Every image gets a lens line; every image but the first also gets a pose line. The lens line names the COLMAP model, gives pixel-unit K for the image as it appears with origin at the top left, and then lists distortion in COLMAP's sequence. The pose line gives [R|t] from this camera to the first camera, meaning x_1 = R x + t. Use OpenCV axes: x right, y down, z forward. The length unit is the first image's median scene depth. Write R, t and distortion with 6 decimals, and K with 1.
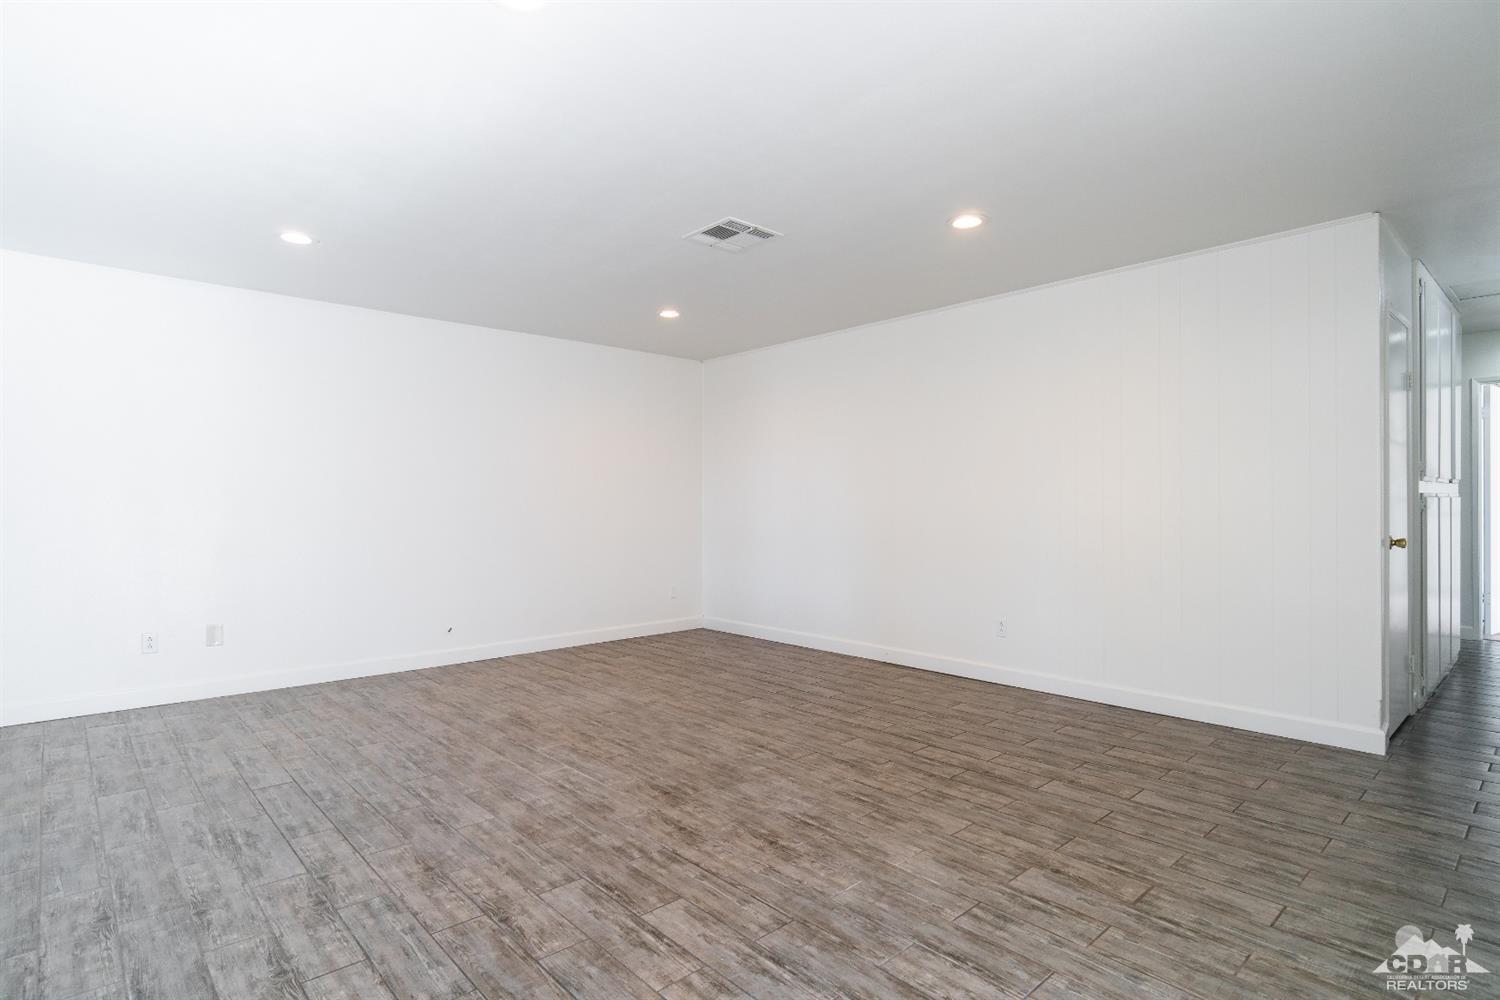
lens RADIAL K [[760.9, 0, 745.0], [0, 760.9, 506.5], [0, 0, 1]] dist [-0.002769, -0.000544]
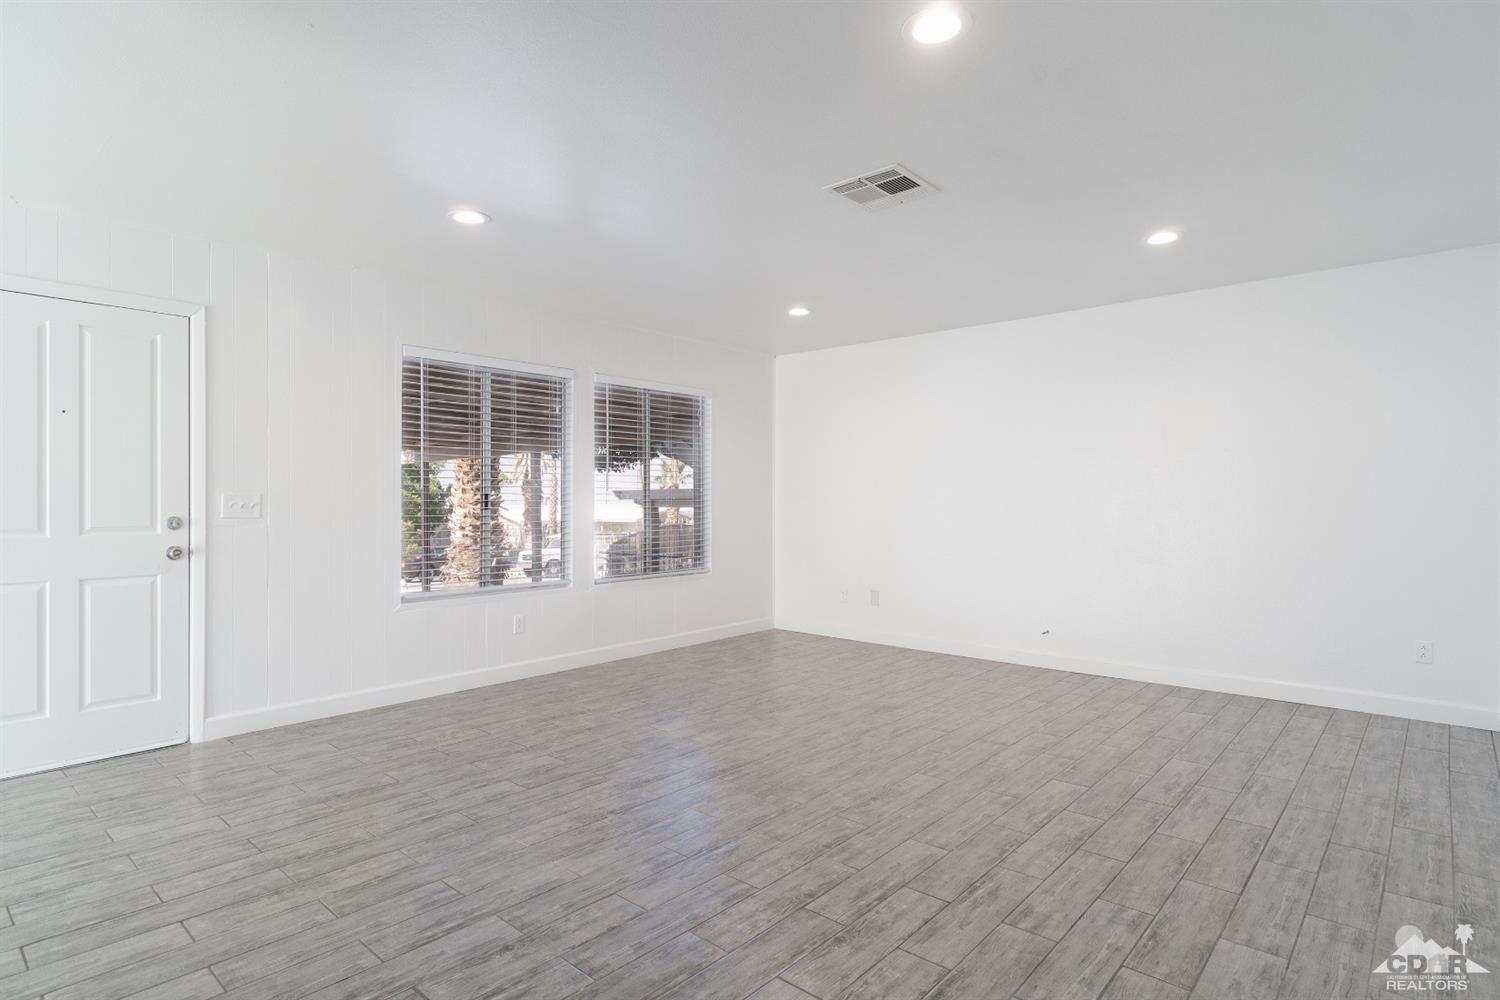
lens RADIAL K [[760.9, 0, 745.0], [0, 760.9, 506.5], [0, 0, 1]] dist [-0.002769, -0.000544]
pose [[0.118426, 0.008712, -0.992925, 1.031084], [-0.004561, 0.999956, 0.008230, -0.015587], [0.992952, 0.003554, 0.118460, 0.937687]]
